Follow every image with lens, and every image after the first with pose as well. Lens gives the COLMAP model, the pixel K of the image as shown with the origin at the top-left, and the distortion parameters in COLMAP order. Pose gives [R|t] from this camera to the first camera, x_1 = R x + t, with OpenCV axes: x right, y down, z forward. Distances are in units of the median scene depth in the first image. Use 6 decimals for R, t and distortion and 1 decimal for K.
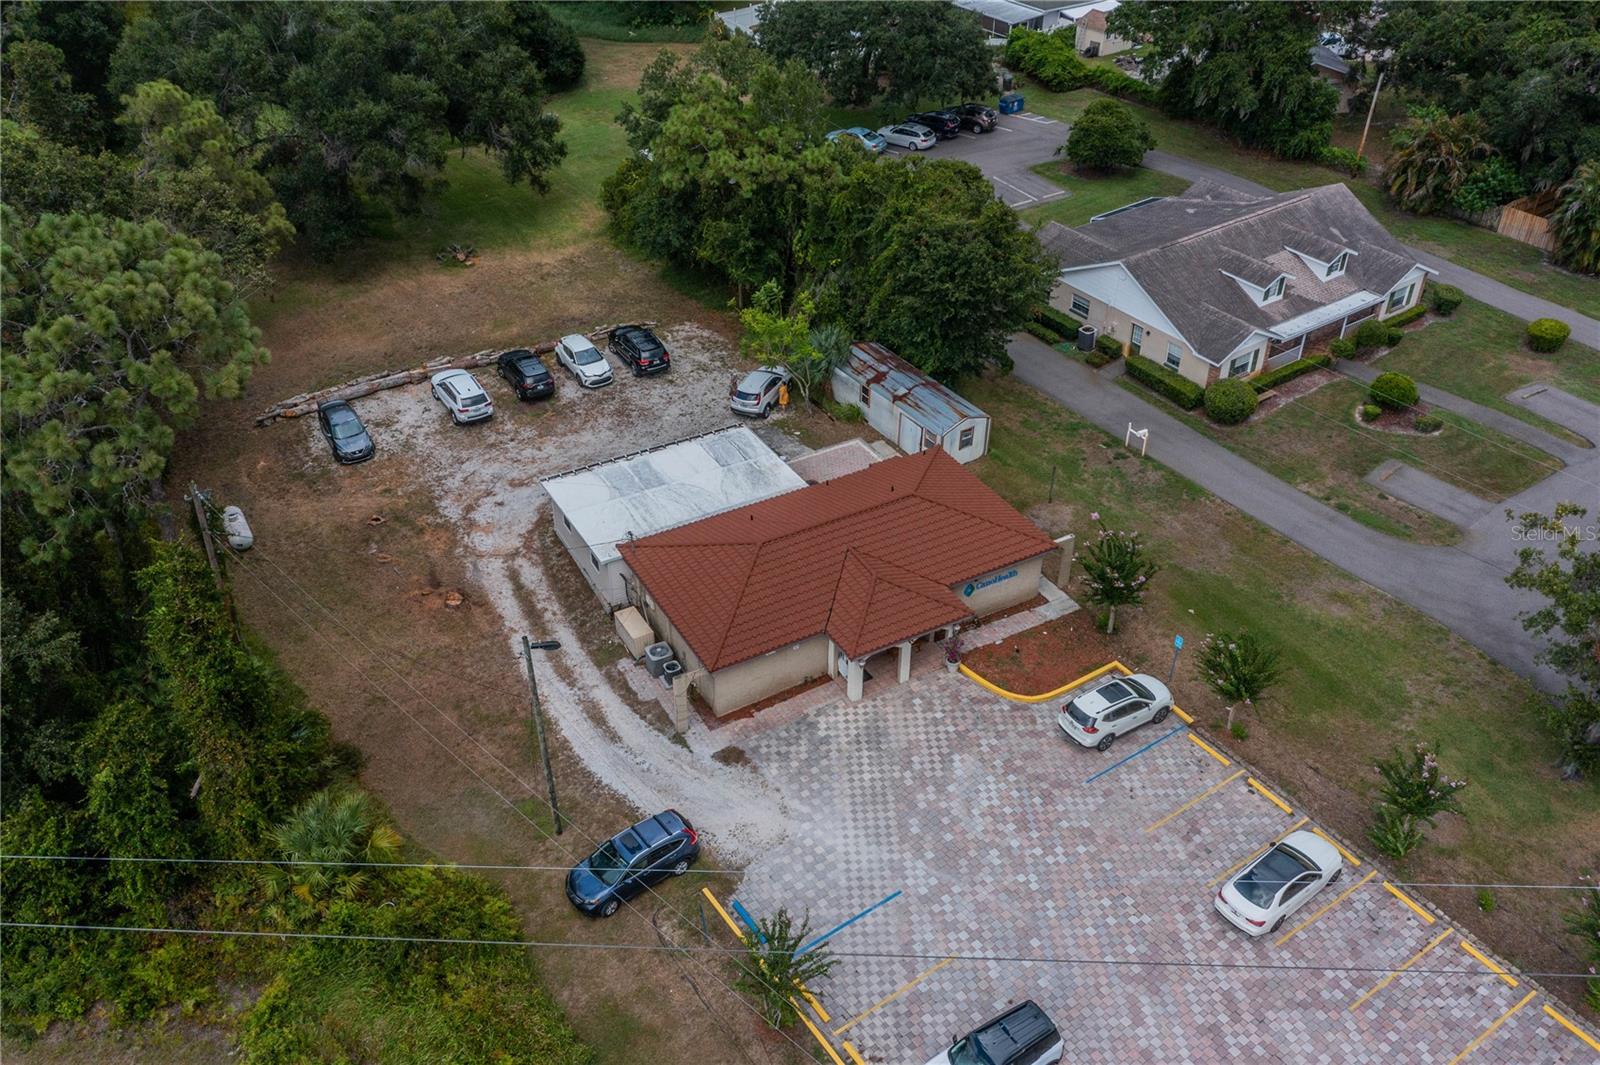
lens RADIAL K [[1363.6, 0, 800.0], [0, 1363.6, 532.5], [0, 0, 1]] dist [0.011637, 0.005679]
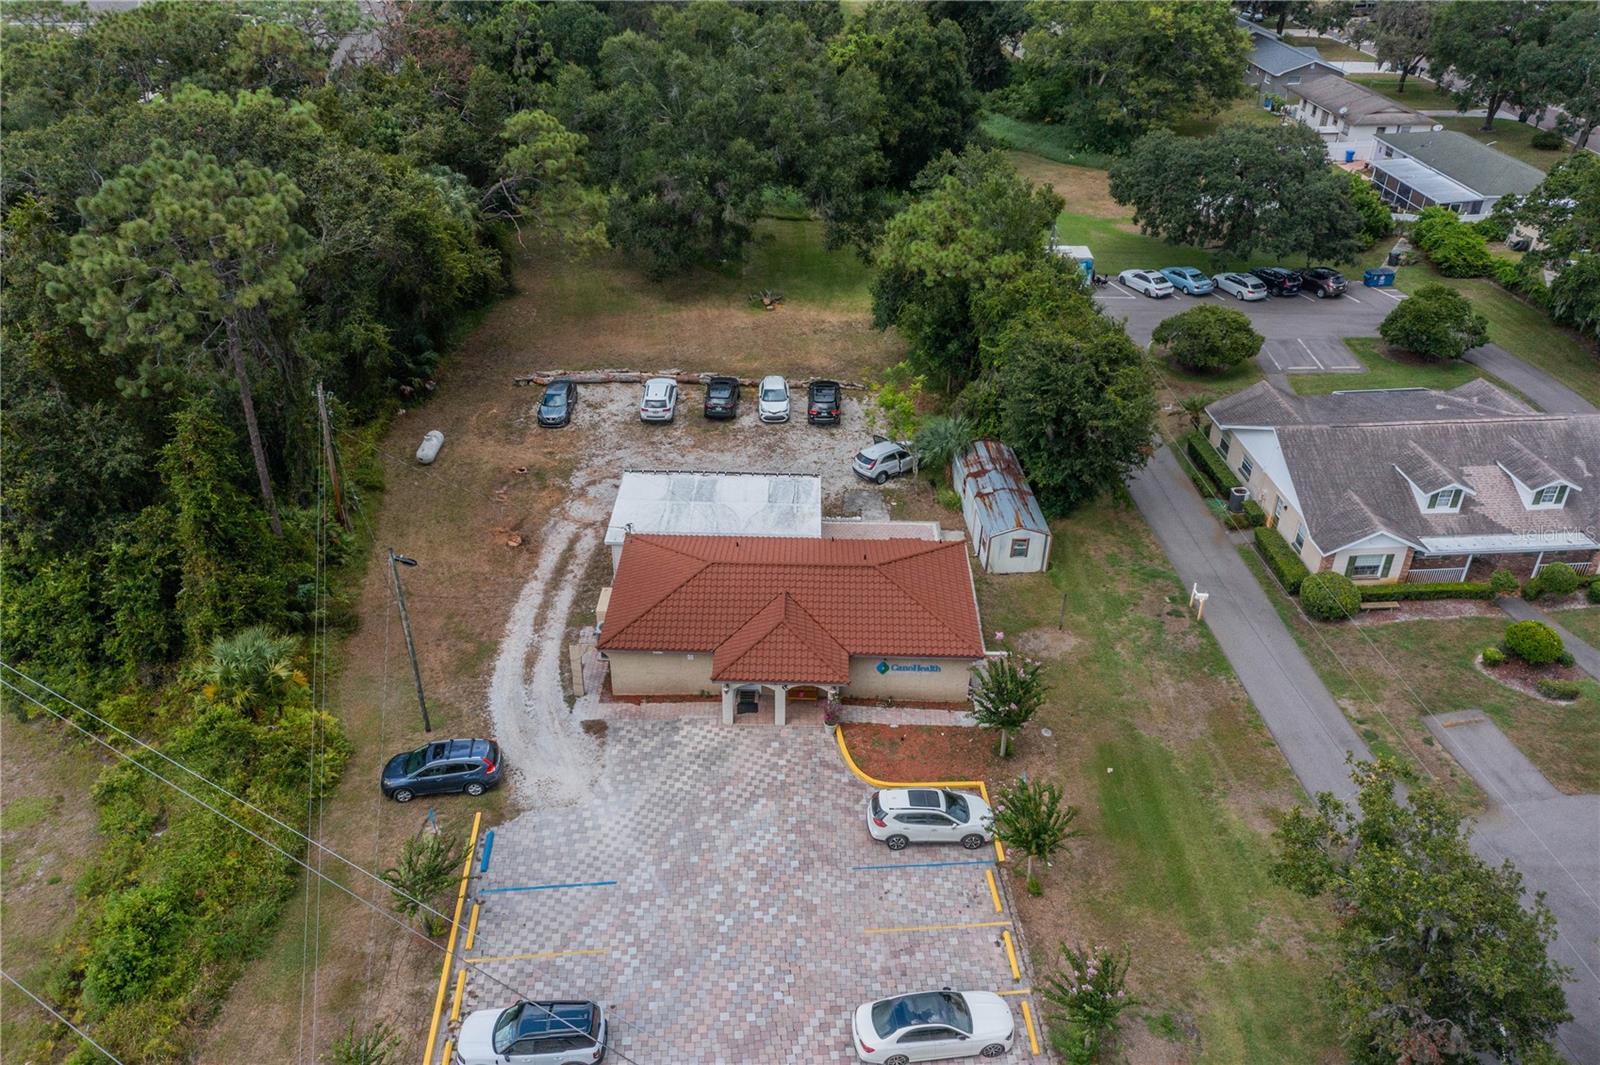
lens RADIAL K [[1260.3, 0, 800.0], [0, 1260.3, 532.5], [0, 0, 1]] dist [0.010793, 0.007922]
pose [[0.863517, 0.276106, -0.422024, 0.377486], [-0.304143, 0.952626, 0.000931, -0.031555], [0.402288, 0.127552, 0.906584, 0.083065]]
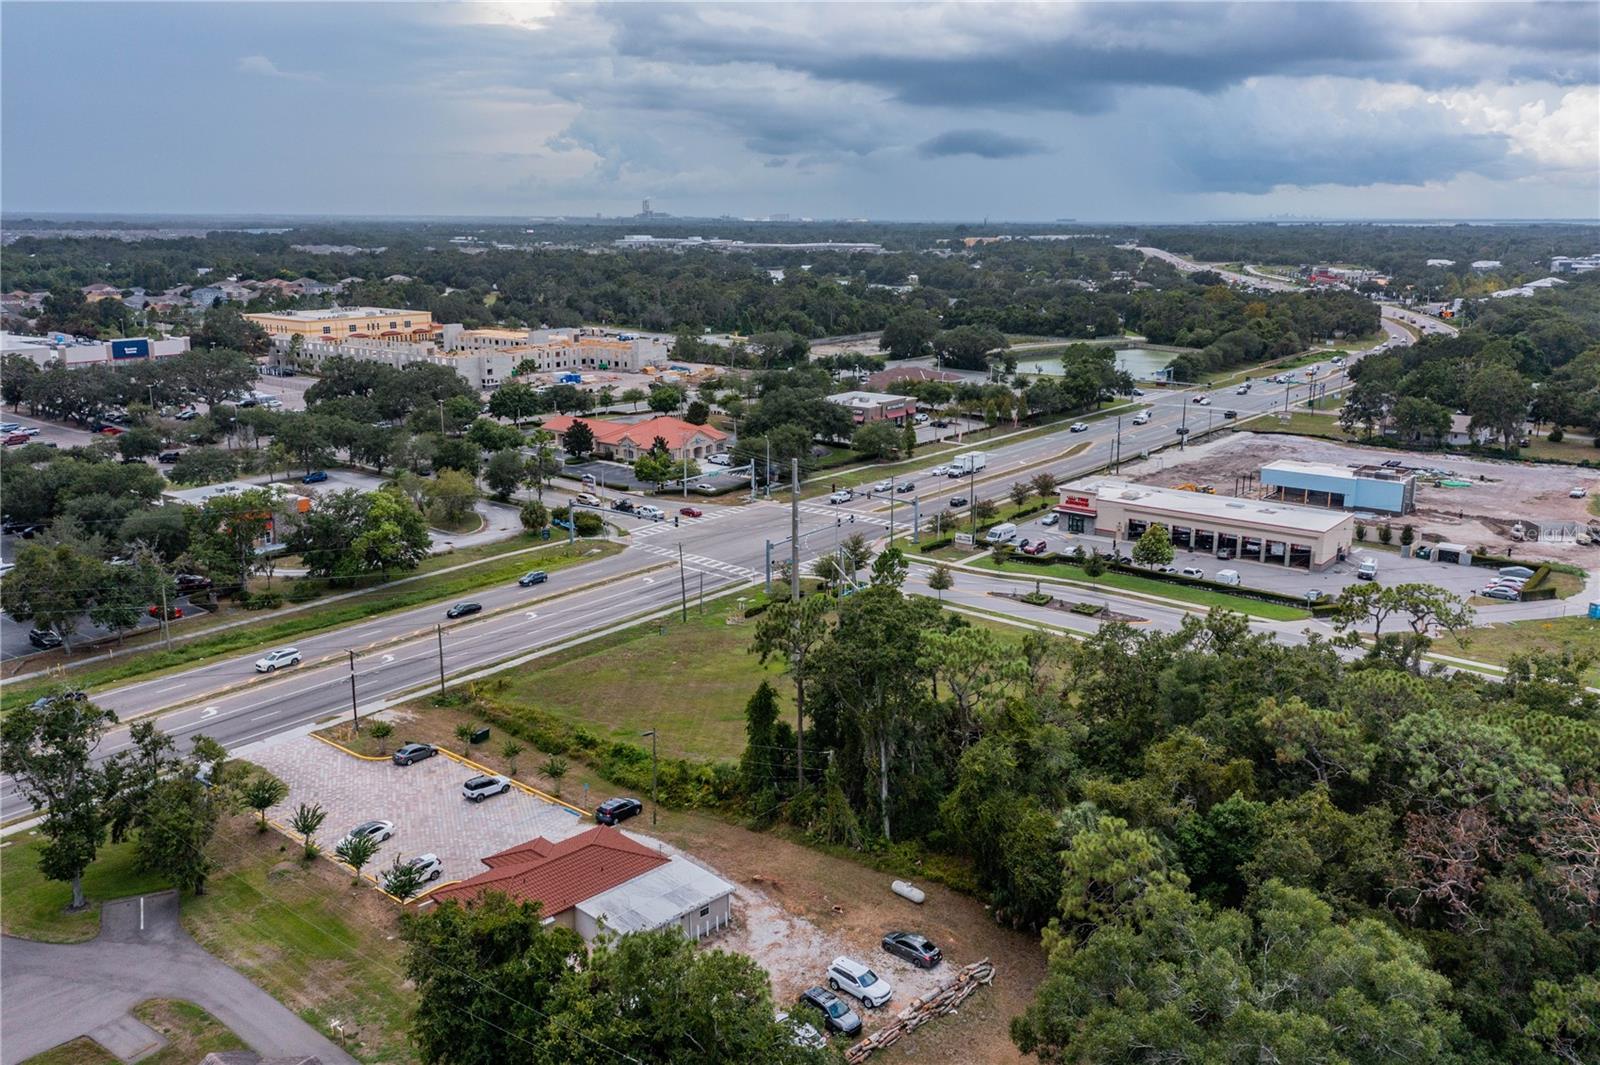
lens RADIAL K [[1291.4, 0, 800.0], [0, 1291.4, 532.5], [0, 0, 1]] dist [0.006497, 0.006494]
pose [[-0.959630, 0.060172, -0.274752, 0.138114], [-0.170202, 0.653460, 0.737578, -1.414604], [0.223921, 0.754565, -0.616839, 1.551927]]
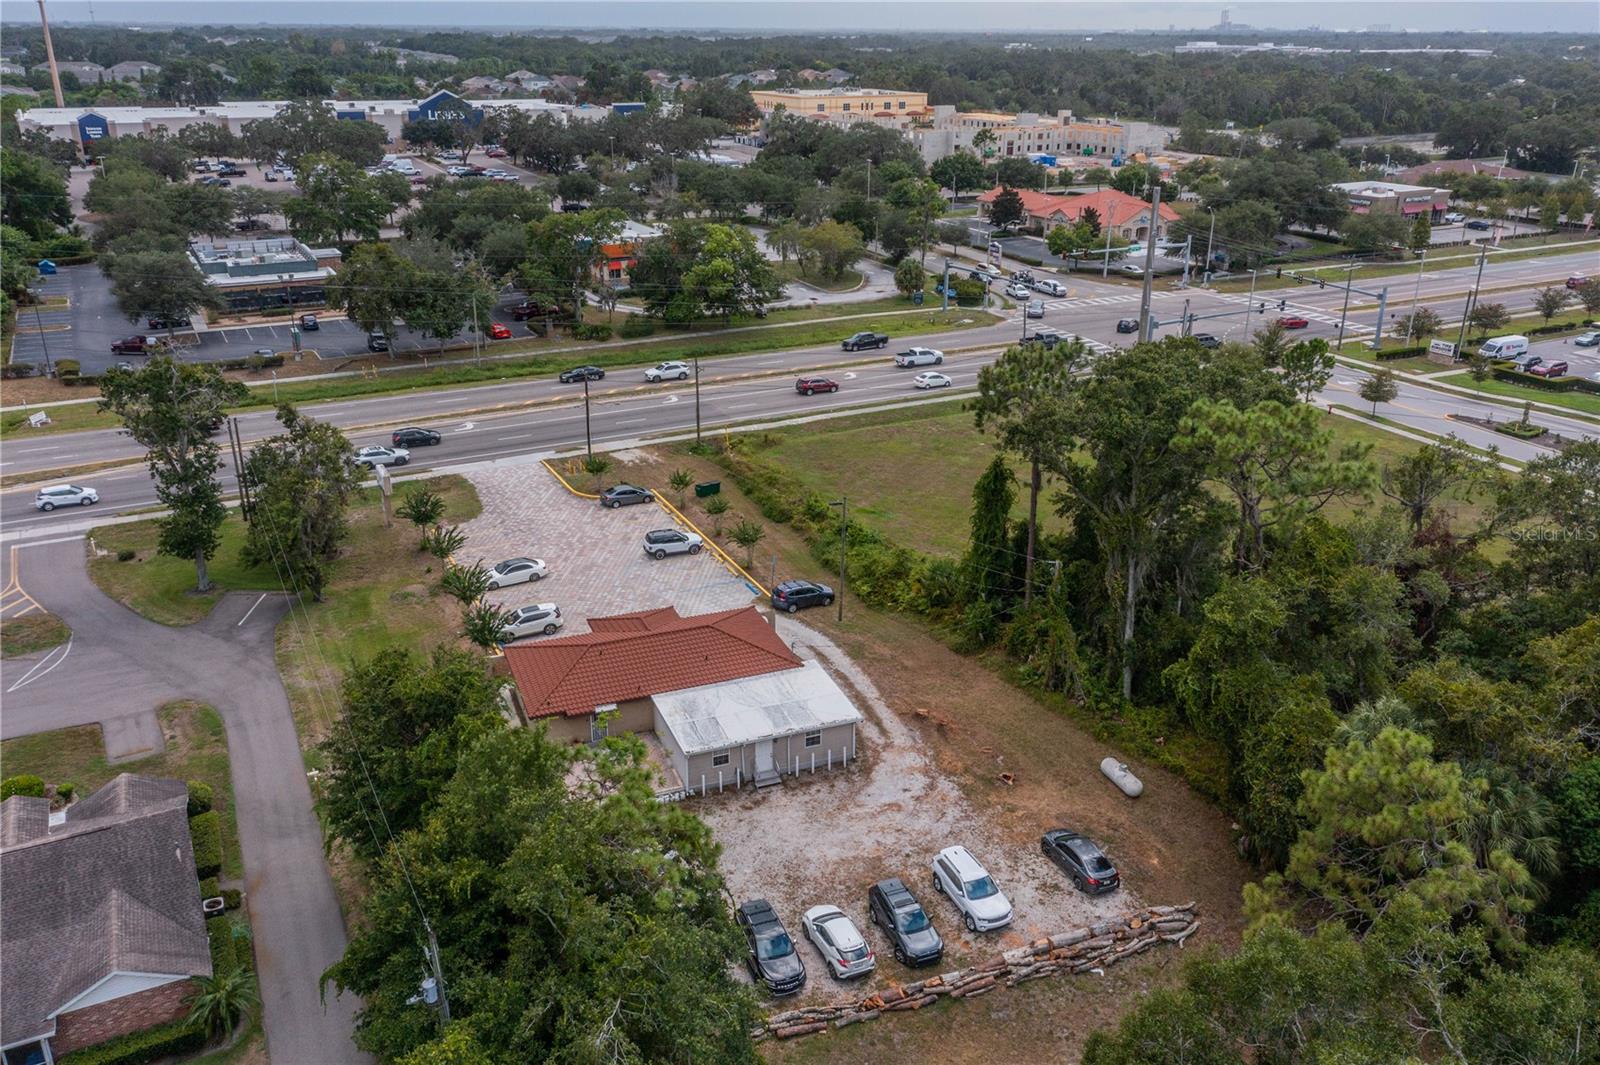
lens RADIAL K [[1260.3, 0, 800.0], [0, 1260.3, 532.5], [0, 0, 1]] dist [0.010793, 0.007922]
pose [[-0.991053, -0.056393, 0.120973, -0.242147], [0.071922, 0.537875, 0.839951, -1.001550], [-0.112436, 0.841136, -0.529006, 1.355649]]
